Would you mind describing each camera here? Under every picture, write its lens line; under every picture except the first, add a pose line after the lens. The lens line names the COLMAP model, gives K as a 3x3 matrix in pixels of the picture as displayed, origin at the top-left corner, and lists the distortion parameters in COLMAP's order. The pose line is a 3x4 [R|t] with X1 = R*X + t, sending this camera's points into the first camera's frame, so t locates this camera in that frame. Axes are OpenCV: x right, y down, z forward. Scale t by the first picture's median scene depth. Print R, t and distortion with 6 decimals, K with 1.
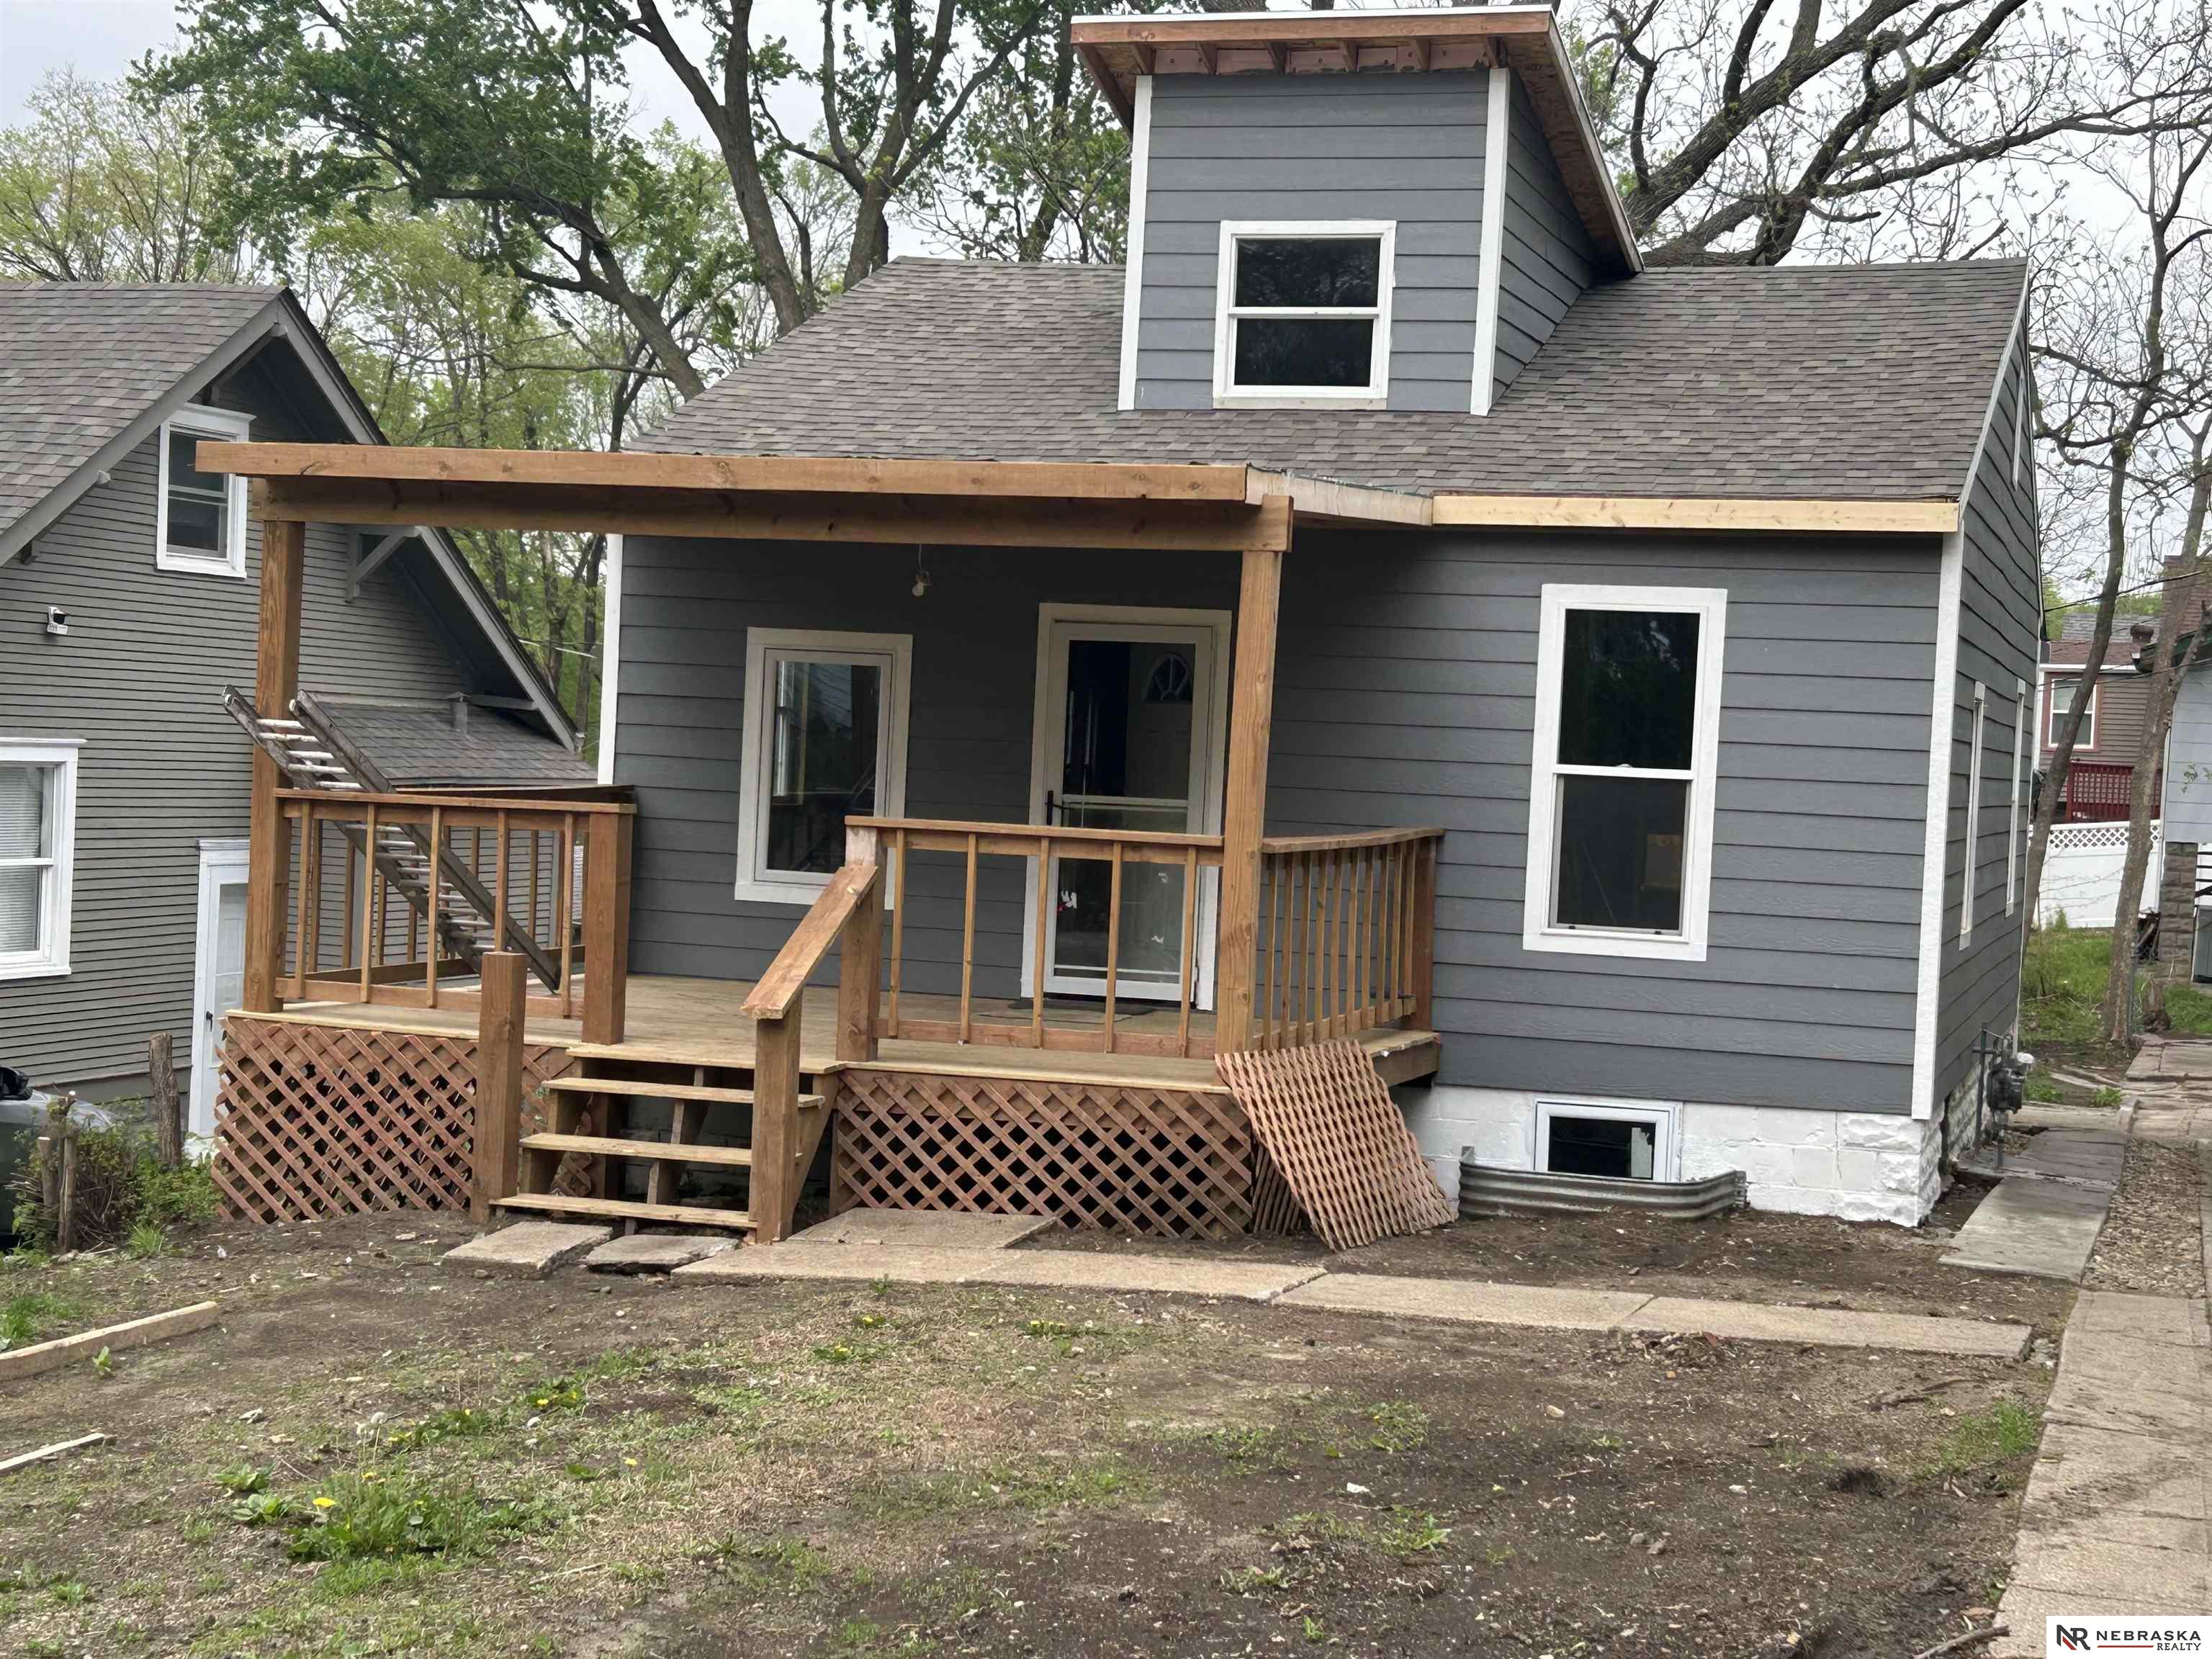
lens RADIAL K [[3452.6, 0, 1105.2], [0, 3452.6, 931.3], [0, 0, 1]] dist [0.283480, -1.217385]
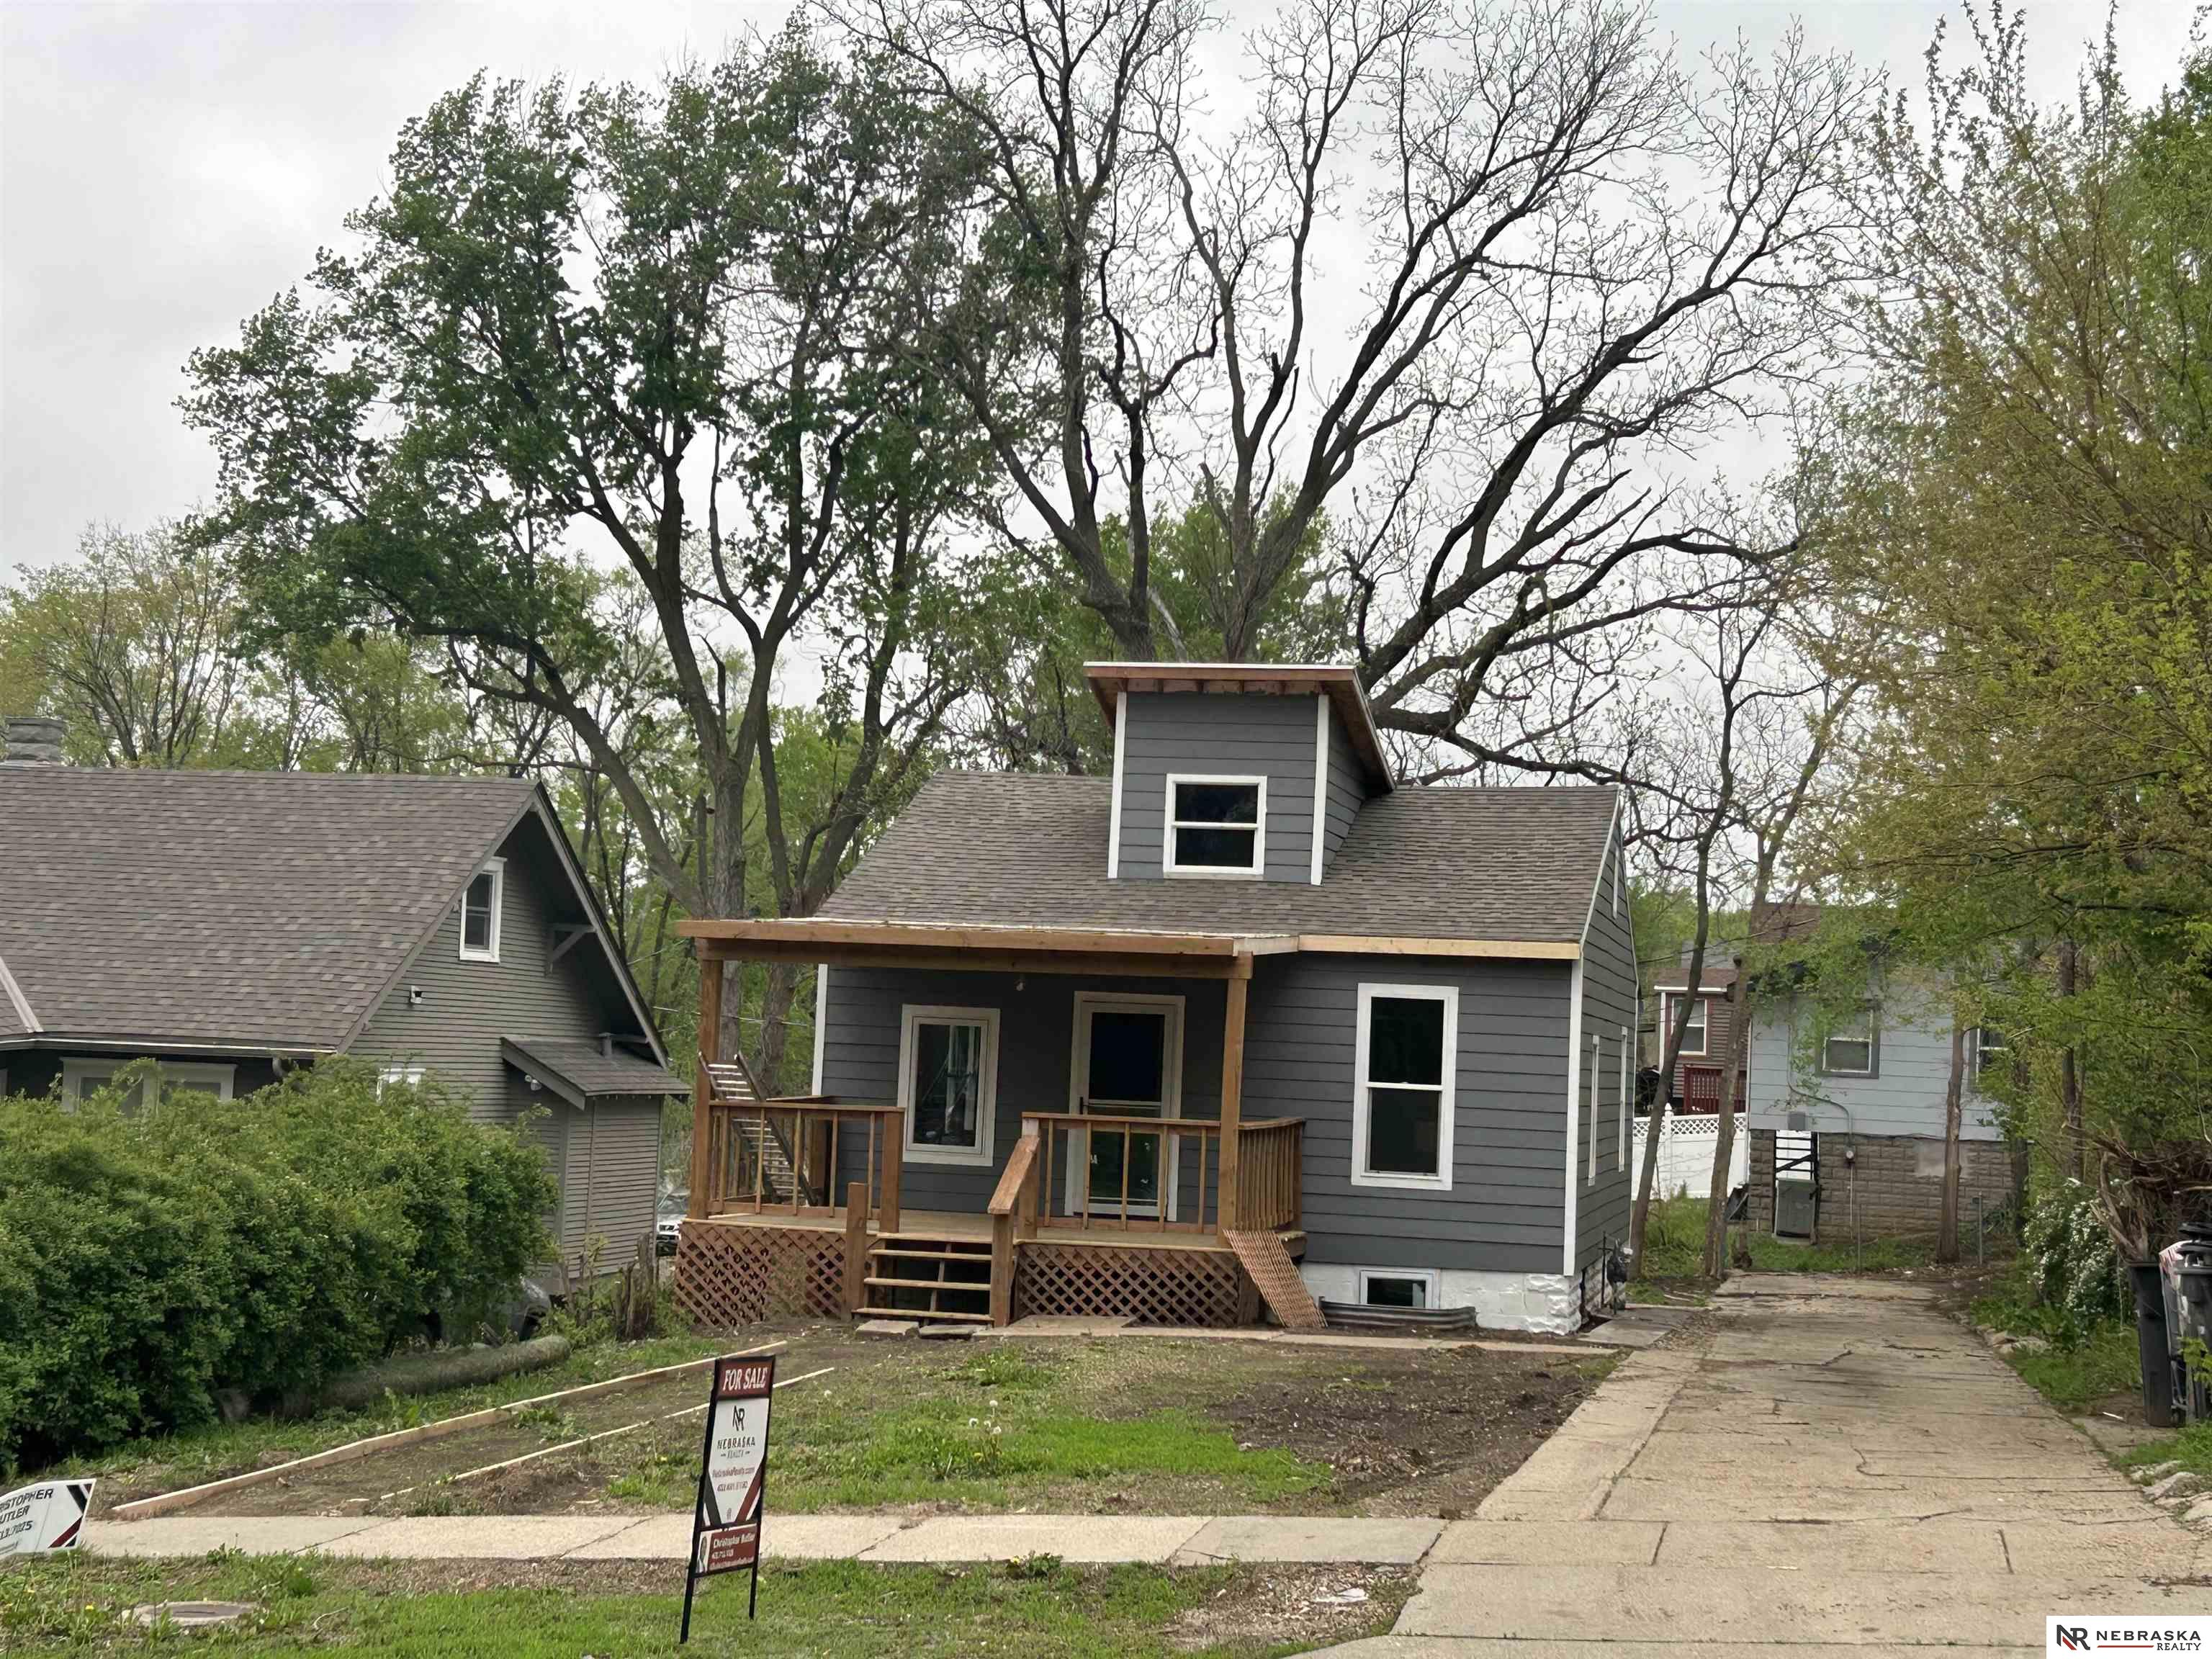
lens RADIAL K [[3452.6, 0, 1105.2], [0, 3452.6, 931.3], [0, 0, 1]] dist [0.283480, -1.217385]
pose [[0.995527, -0.000510, 0.094474, -0.175992], [0.008533, 0.996383, -0.084543, 0.024869], [-0.094089, 0.084971, 0.991931, -0.780519]]
